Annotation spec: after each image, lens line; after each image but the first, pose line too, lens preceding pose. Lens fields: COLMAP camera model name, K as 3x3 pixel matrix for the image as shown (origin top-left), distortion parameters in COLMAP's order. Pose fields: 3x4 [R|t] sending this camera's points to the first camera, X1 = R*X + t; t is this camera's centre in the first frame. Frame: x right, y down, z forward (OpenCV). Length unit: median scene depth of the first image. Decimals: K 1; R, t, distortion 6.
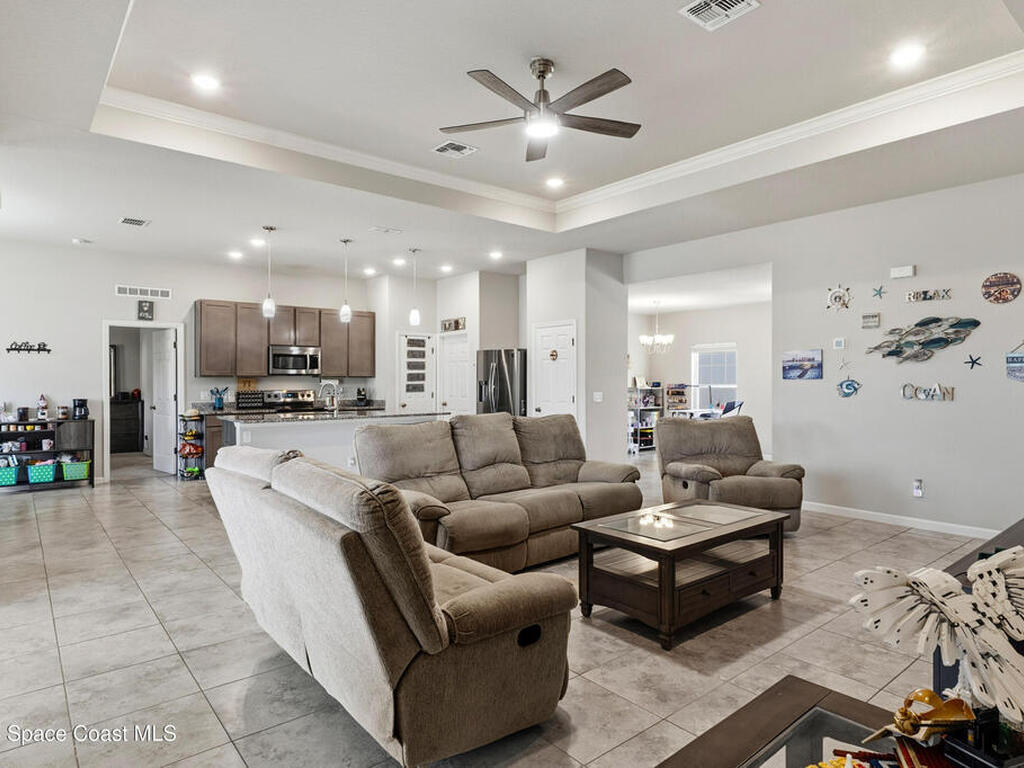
lens RADIAL K [[600.8, 0, 500.2], [0, 600.8, 381.1], [0, 0, 1]] dist [0.002990, -0.000146]
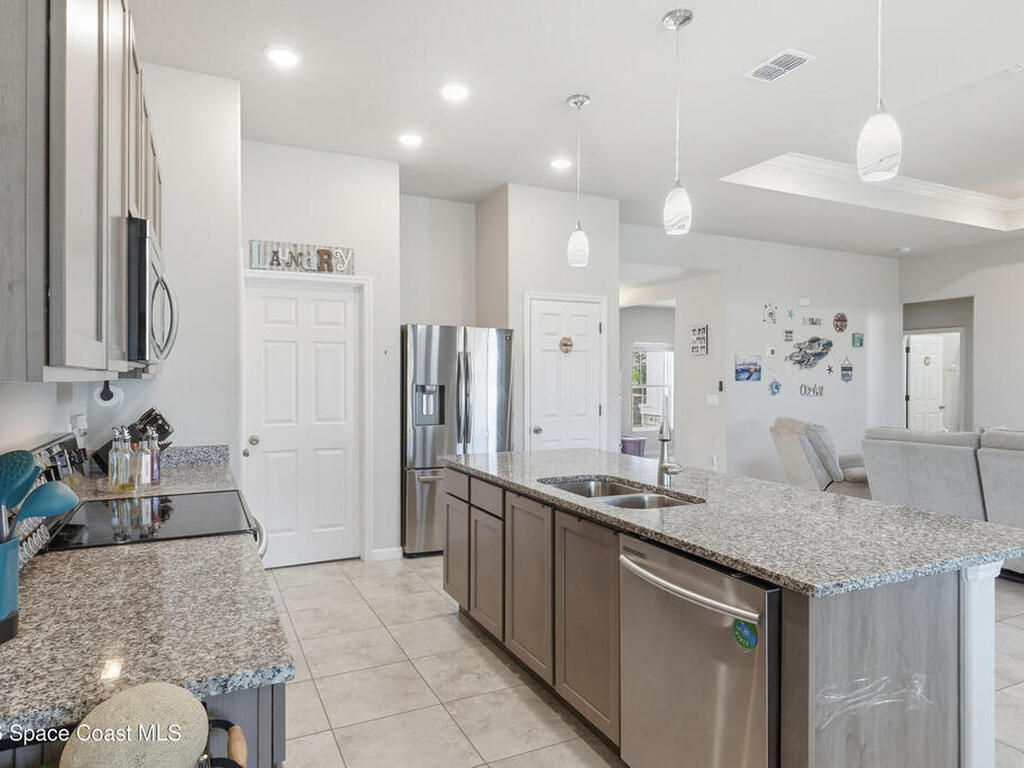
lens RADIAL K [[627.0, 0, 507.7], [0, 627.0, 378.0], [0, 0, 1]] dist [0.001726, -0.000688]
pose [[0.234983, 0.000269, 0.971999, -0.561978], [0.000412, 1.000000, -0.000376, -0.006100], [-0.971999, 0.000489, 0.234983, 0.856326]]
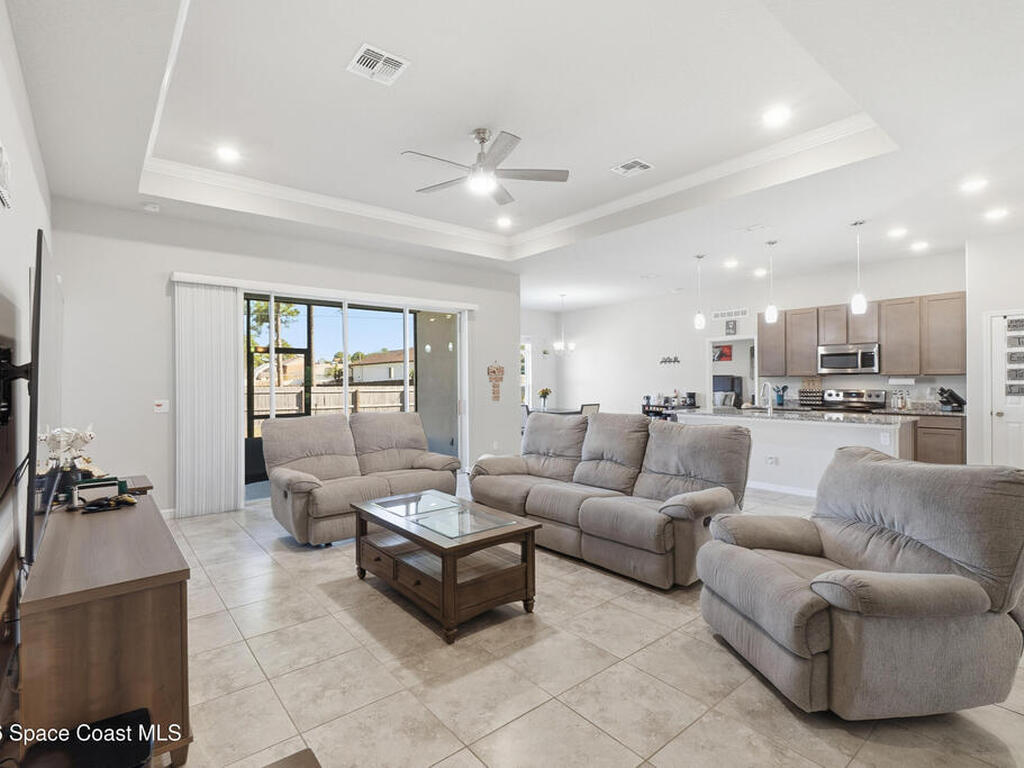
lens RADIAL K [[506.0, 0, 501.9], [0, 506.0, 381.5], [0, 0, 1]] dist [-0.003775, -0.001429]
pose [[-0.002837, 0.001725, -0.999994, 0.502960], [0.004062, 0.999990, 0.001714, -0.001786], [0.999988, -0.004057, -0.002844, 0.465697]]
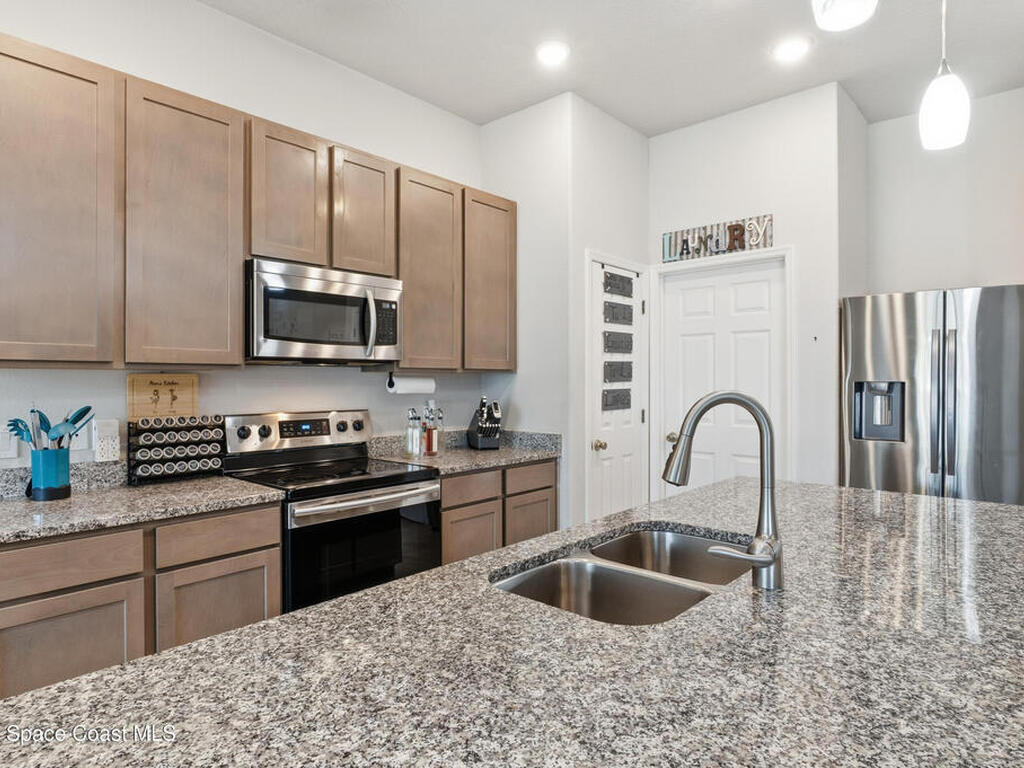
lens RADIAL K [[600.8, 0, 500.2], [0, 600.8, 381.1], [0, 0, 1]] dist [0.002990, -0.000146]
pose [[0.989663, -0.000744, 0.143409, -0.315800], [0.000388, 0.999997, 0.002509, -0.001664], [-0.143410, -0.002428, 0.989660, 0.719979]]
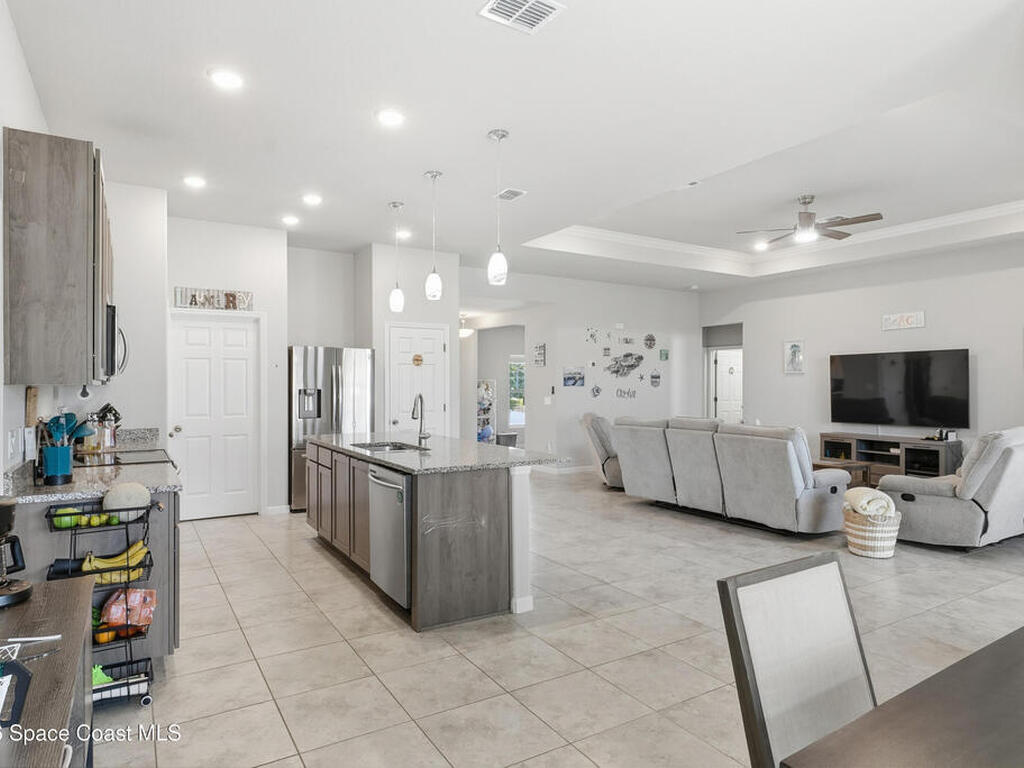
lens RADIAL K [[606.5, 0, 504.4], [0, 606.5, 383.3], [0, 0, 1]] dist [0.001534, 0.000144]
pose [[0.138445, 0.002195, 0.990368, -0.754128], [0.002102, 0.999995, -0.002510, -0.005206], [-0.990368, 0.002429, 0.138440, 0.707699]]
